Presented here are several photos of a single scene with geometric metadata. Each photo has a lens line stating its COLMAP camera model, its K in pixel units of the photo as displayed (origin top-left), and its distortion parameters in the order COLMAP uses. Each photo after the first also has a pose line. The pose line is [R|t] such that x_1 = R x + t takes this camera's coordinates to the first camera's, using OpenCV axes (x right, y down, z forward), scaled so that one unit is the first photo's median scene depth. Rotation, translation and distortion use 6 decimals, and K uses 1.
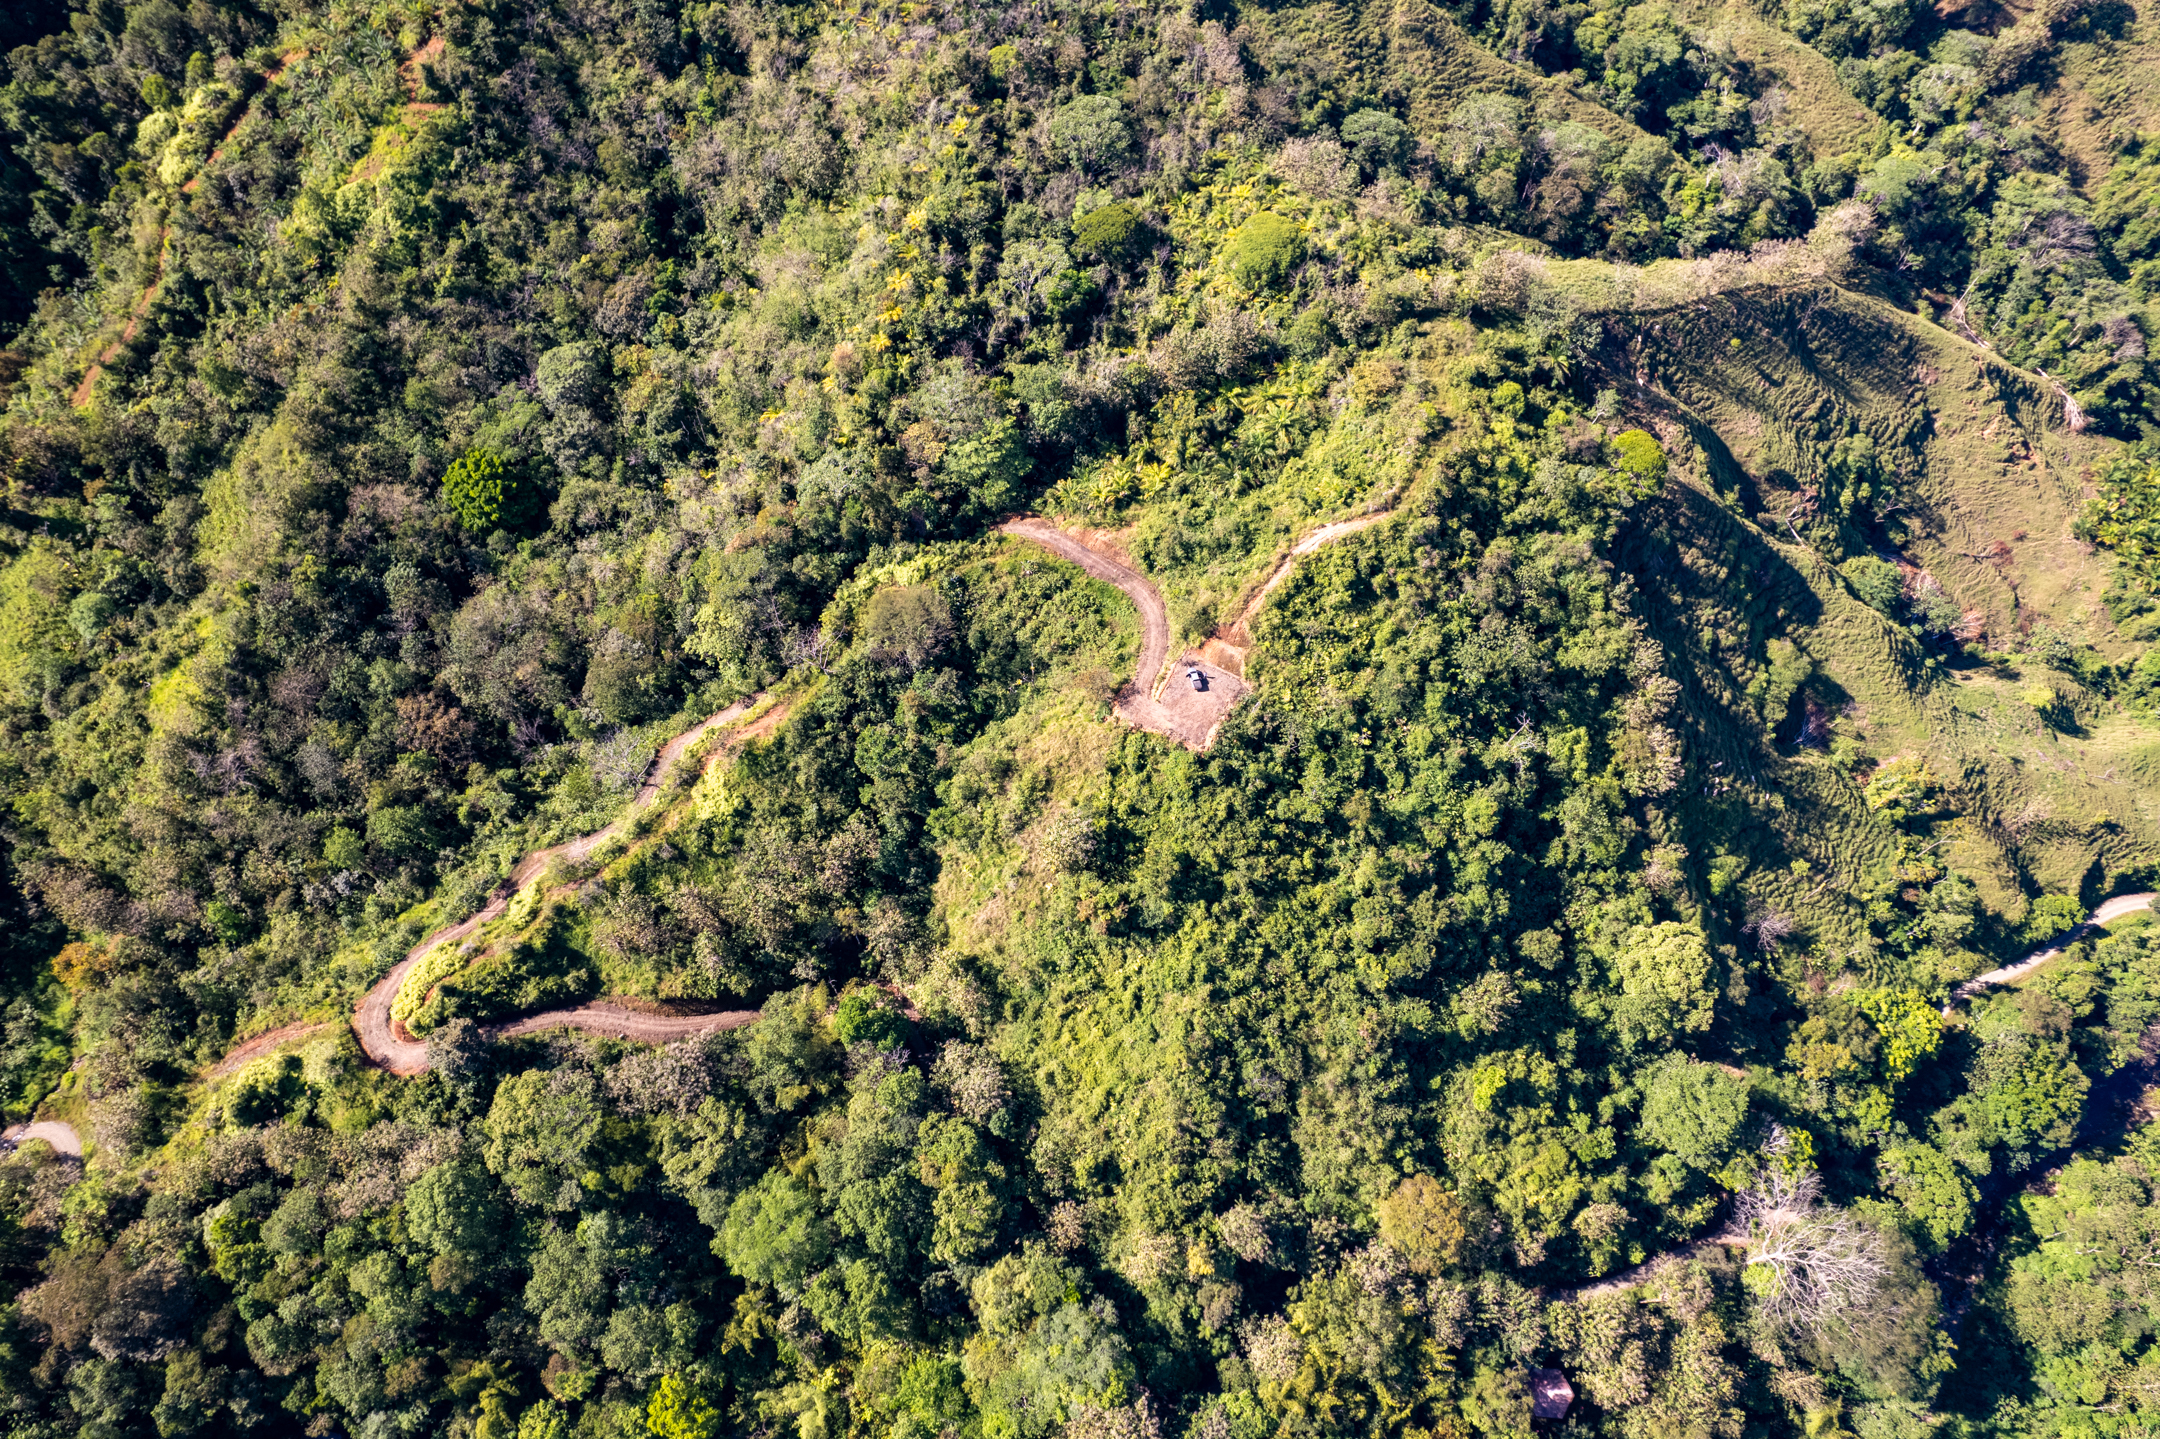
lens RADIAL K [[1377.4, 0, 1075.4], [0, 1377.4, 734.6], [0, 0, 1]] dist [-0.076338, 0.068504]
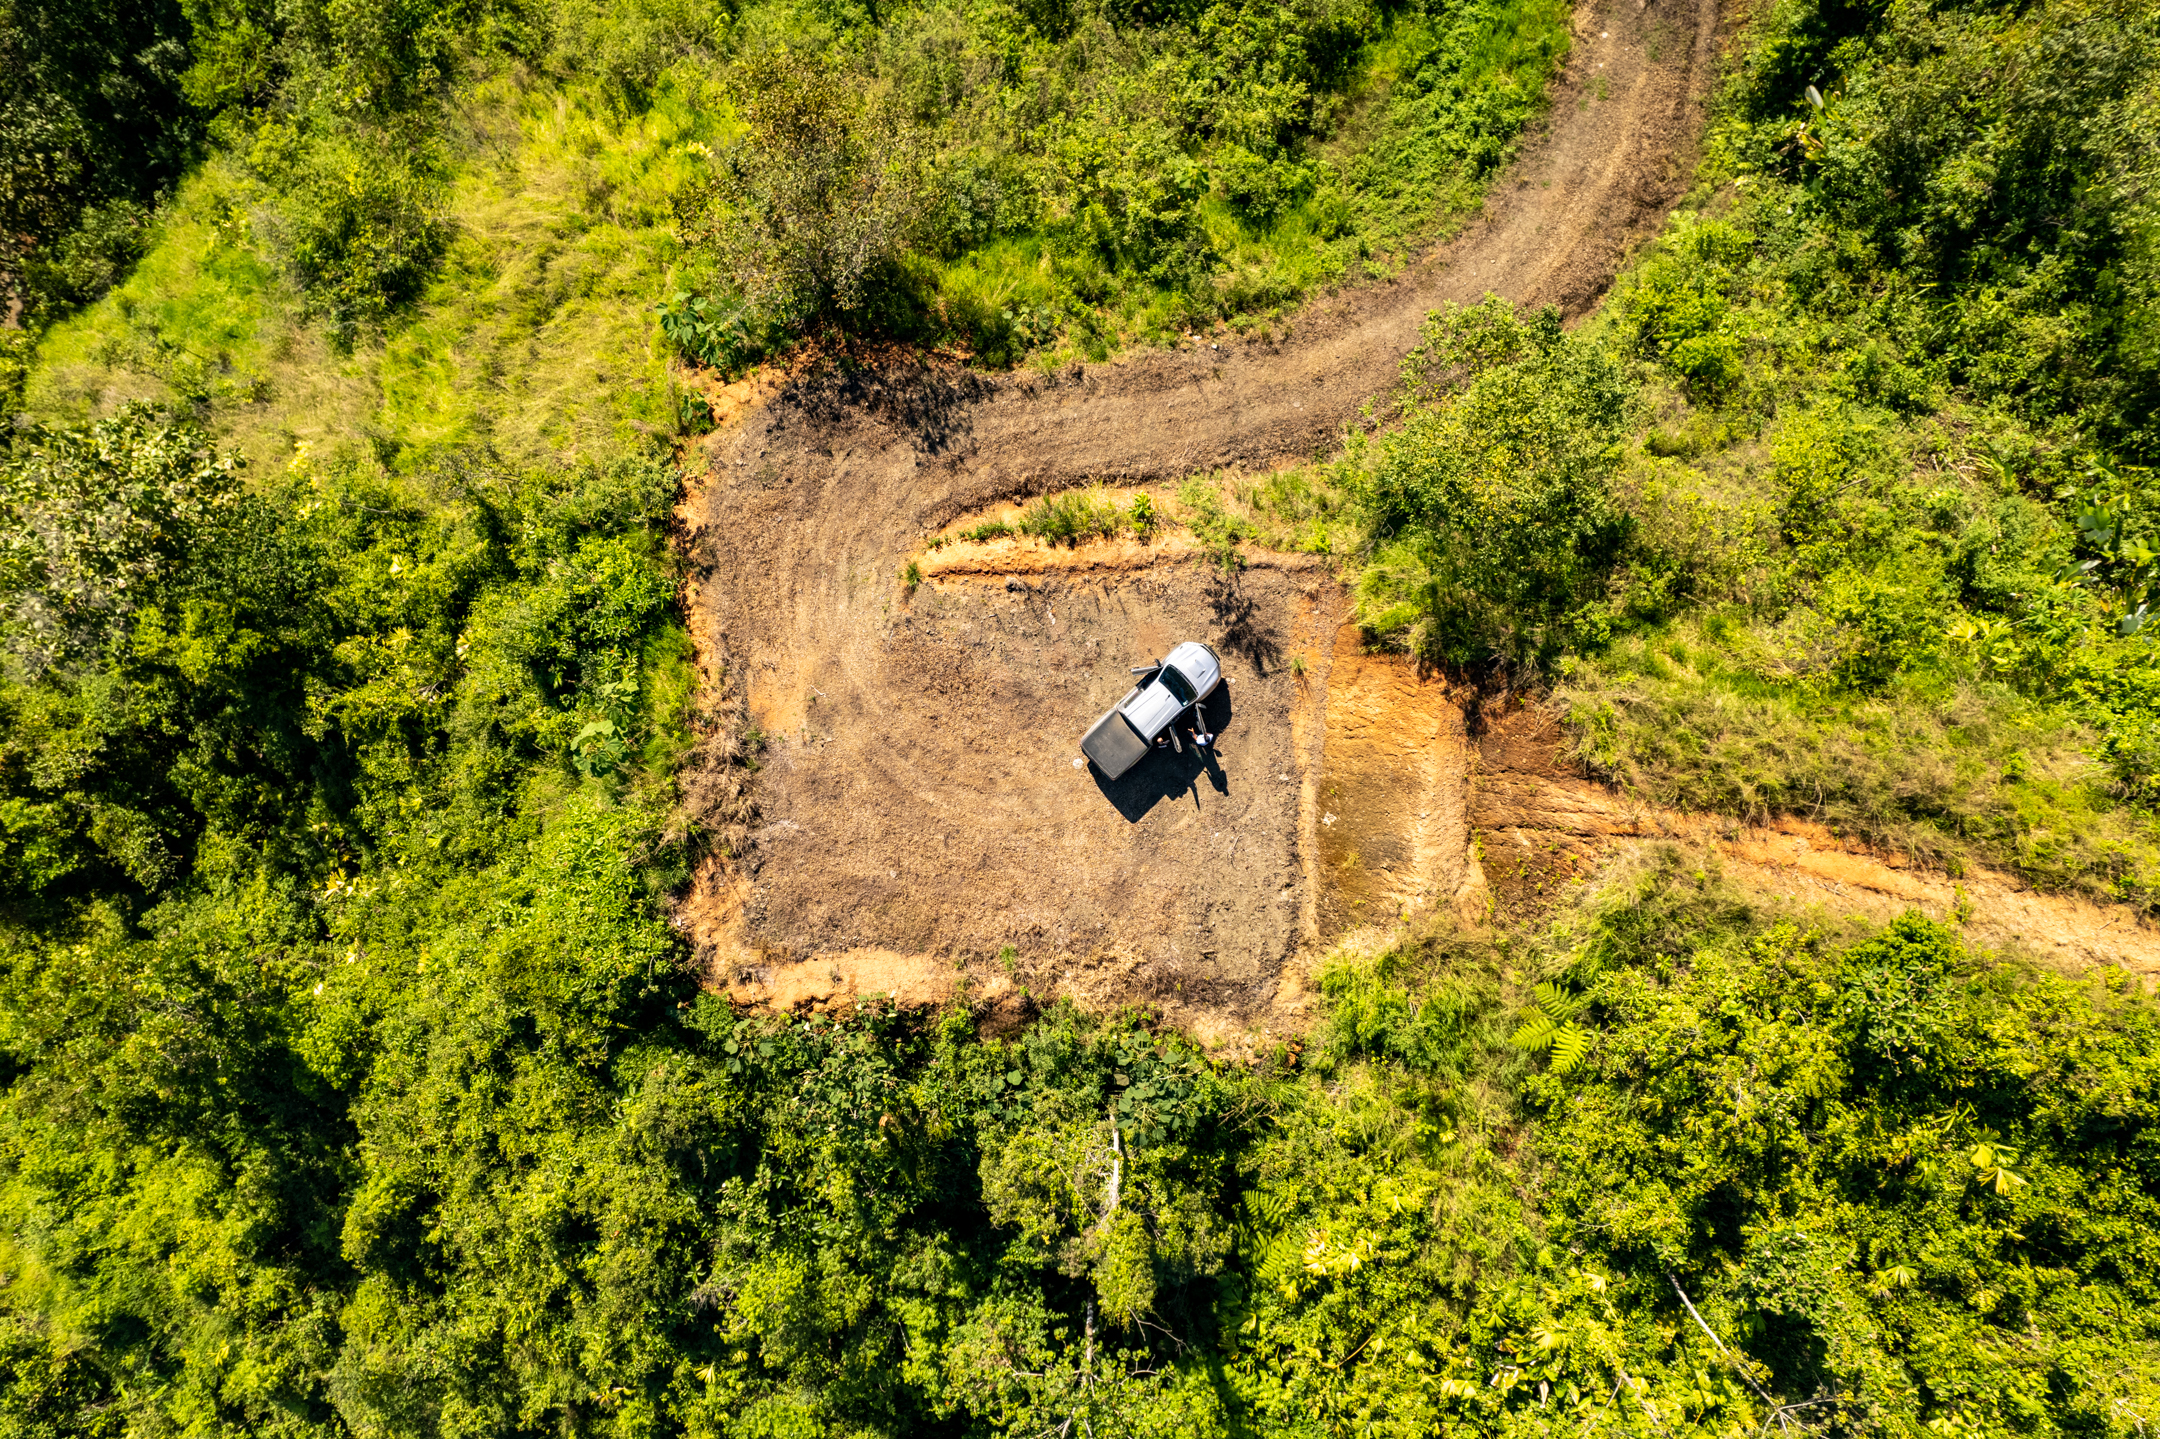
lens RADIAL K [[1377.4, 0, 1075.4], [0, 1377.4, 734.6], [0, 0, 1]] dist [-0.076338, 0.068504]
pose [[0.487487, 0.873074, 0.009884, 0.080445], [-0.767882, 0.423309, 0.480799, -0.104762], [0.415589, -0.241973, 0.876775, 0.827649]]
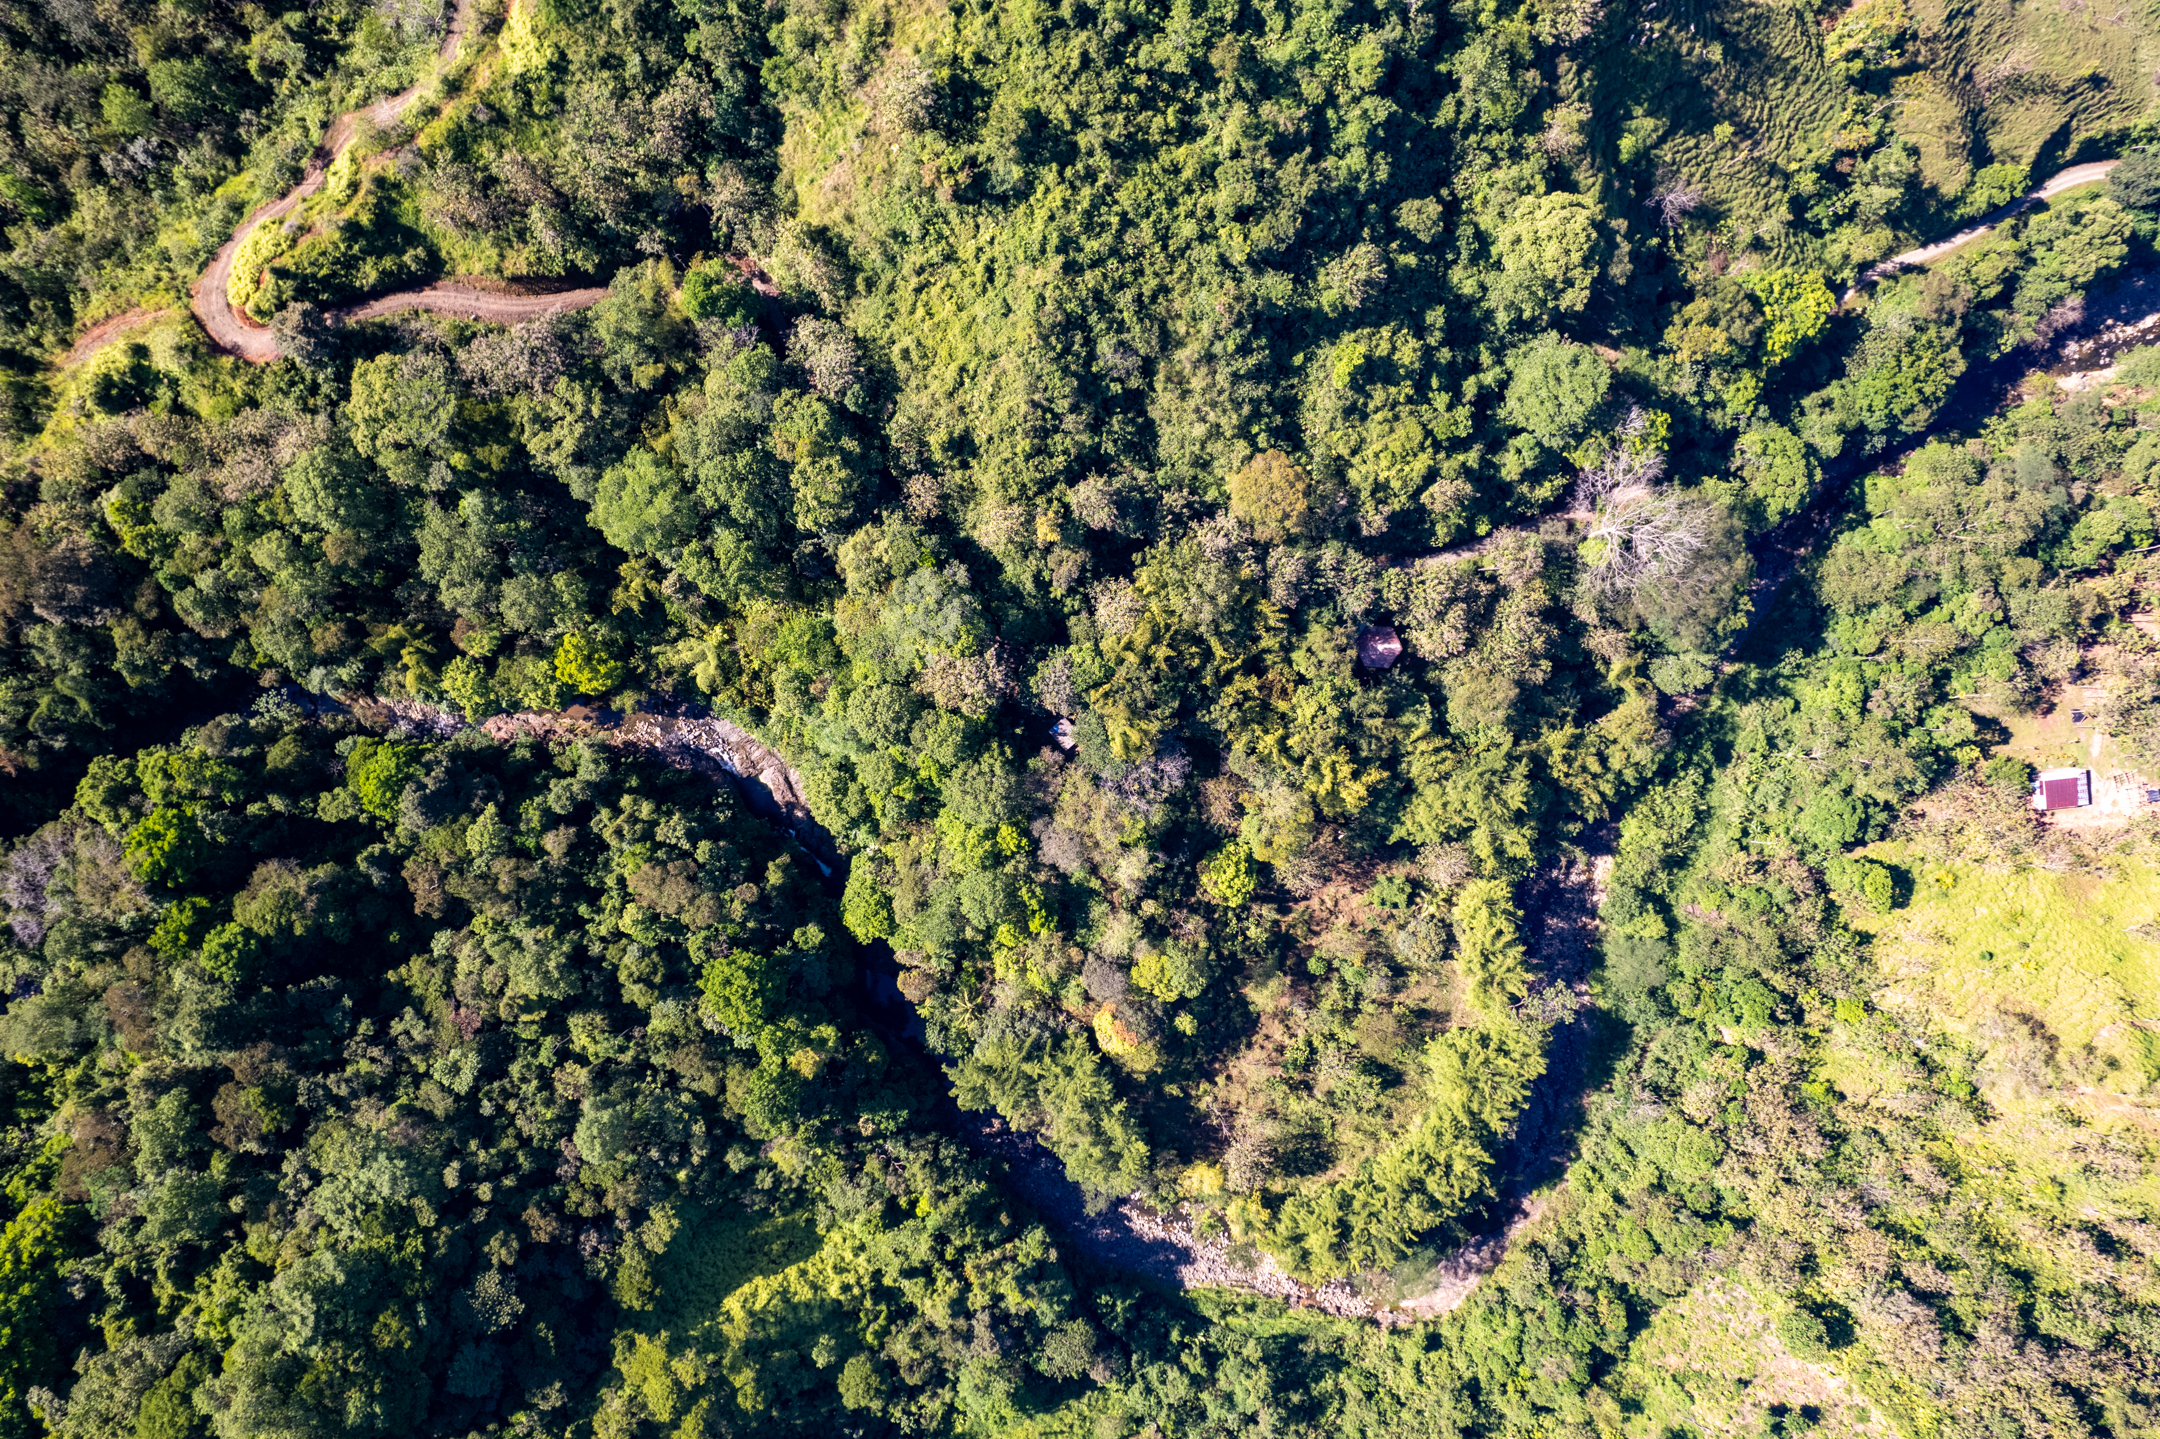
lens RADIAL K [[1377.4, 0, 1075.4], [0, 1377.4, 734.6], [0, 0, 1]] dist [-0.076338, 0.068504]
pose [[0.999991, -0.002754, 0.003245, 0.095890], [0.000784, 0.868677, 0.495379, -0.000875], [-0.004183, -0.495372, 0.868671, 0.001456]]
